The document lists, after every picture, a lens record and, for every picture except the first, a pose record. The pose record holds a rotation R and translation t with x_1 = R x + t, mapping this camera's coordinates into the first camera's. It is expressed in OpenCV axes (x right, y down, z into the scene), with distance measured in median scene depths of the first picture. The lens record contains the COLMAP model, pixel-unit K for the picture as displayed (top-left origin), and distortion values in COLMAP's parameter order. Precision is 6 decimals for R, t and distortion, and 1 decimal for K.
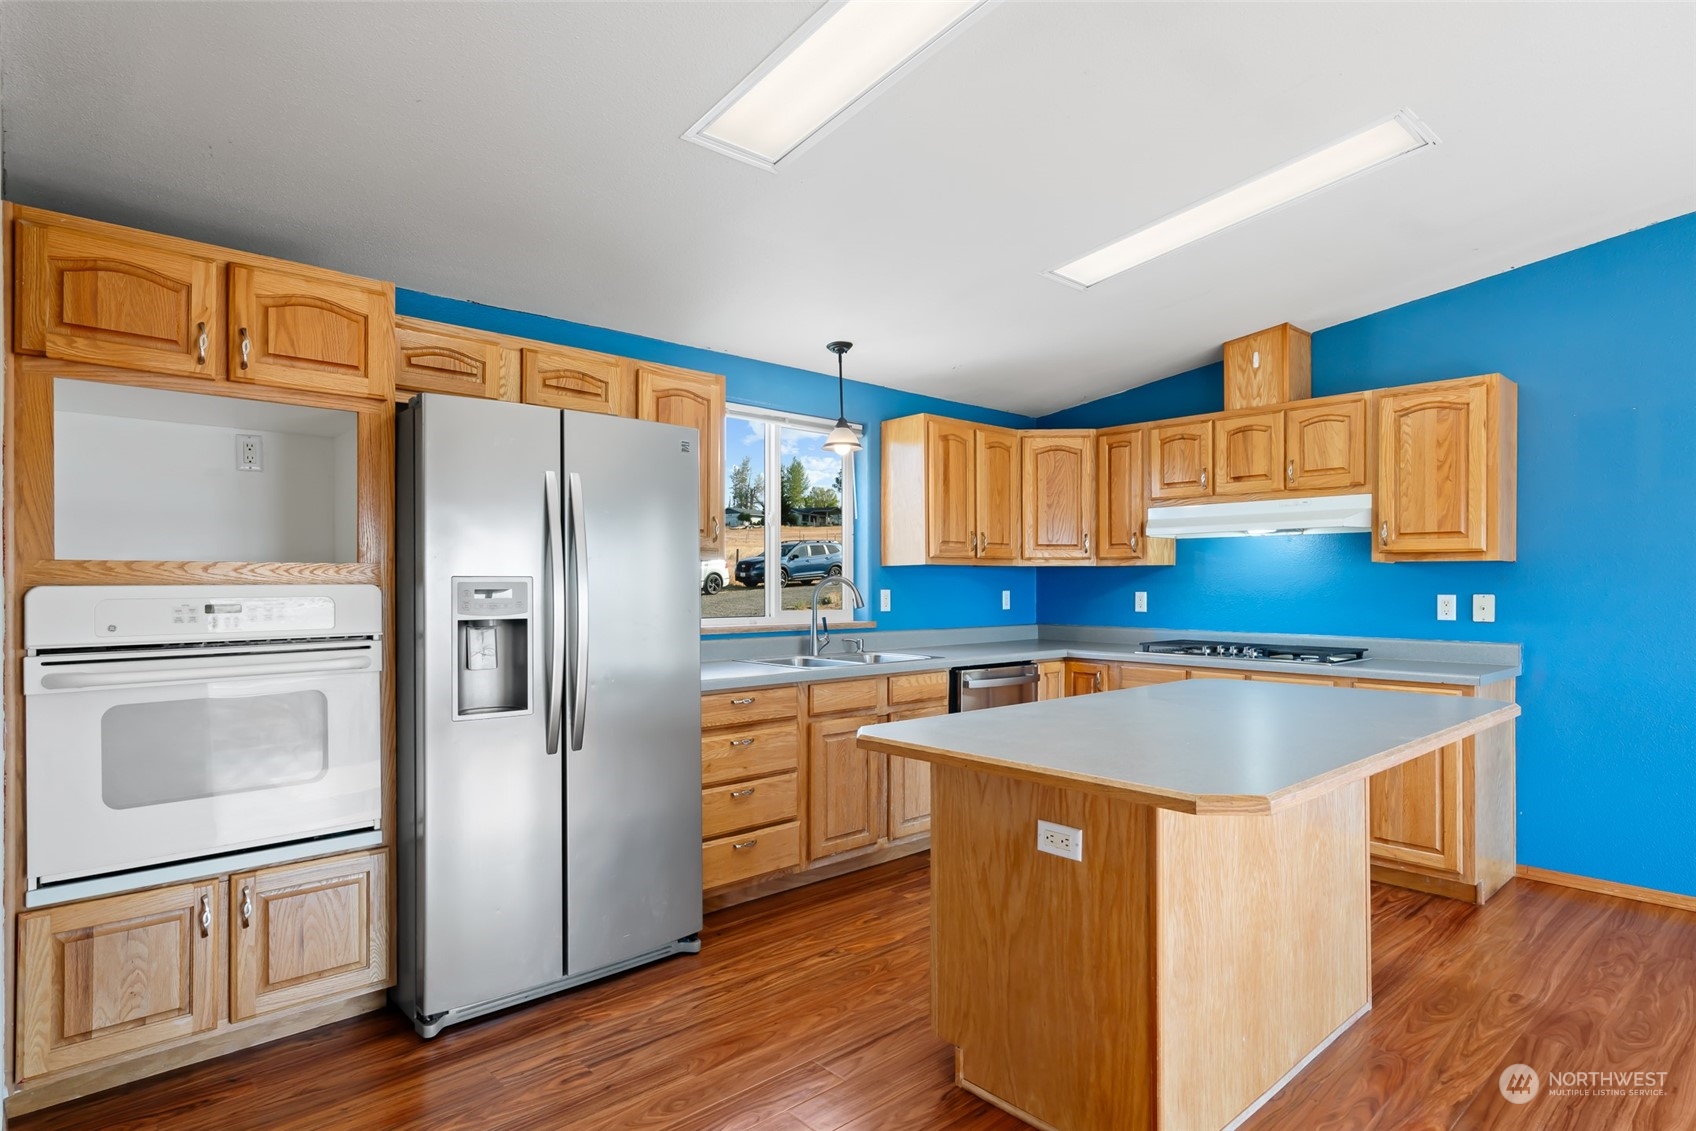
lens RADIAL K [[932.3, 0, 888.7], [0, 932.3, 575.7], [0, 0, 1]] dist [0.008087, -0.002354]
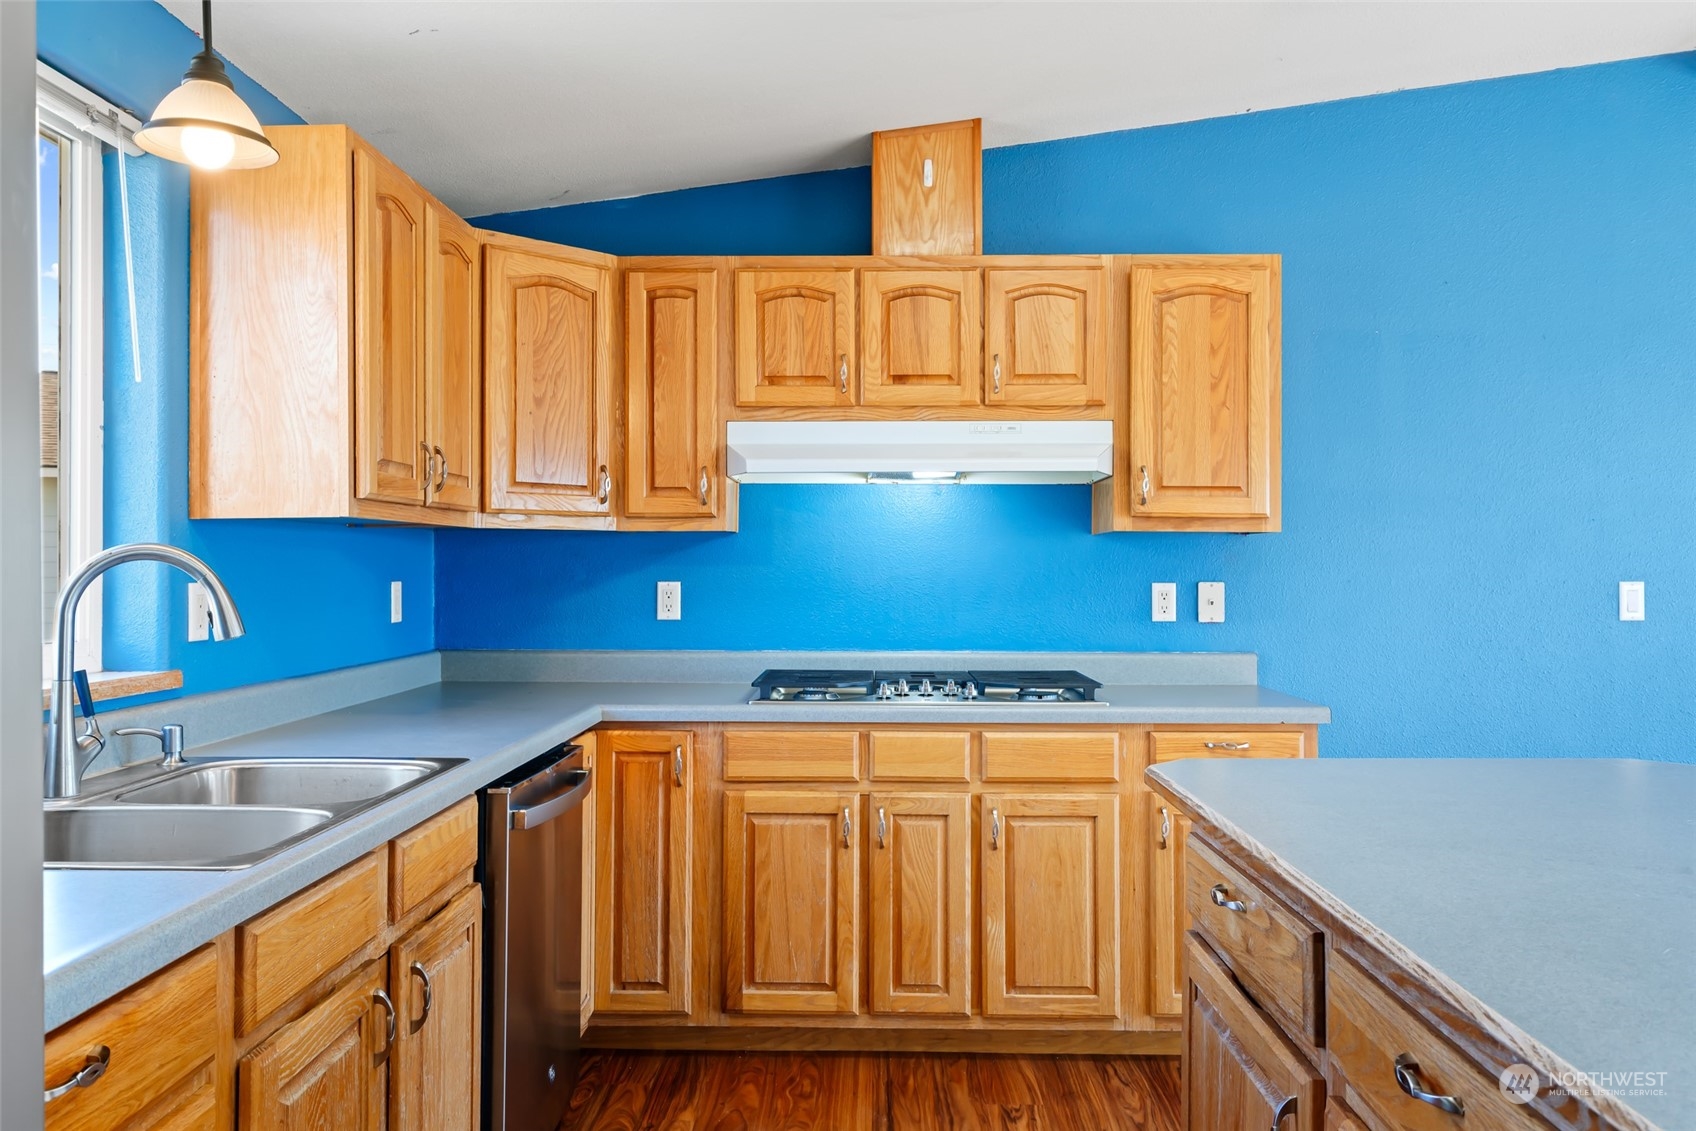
lens RADIAL K [[1247.5, 0, 849.6], [0, 1247.5, 575.6], [0, 0, 1]] dist [-0.029967, 0.005335]
pose [[0.720263, -0.005170, 0.693682, -0.177595], [-0.005646, 0.999895, 0.013314, 0.004531], [-0.693678, -0.013507, 0.720159, 0.510278]]
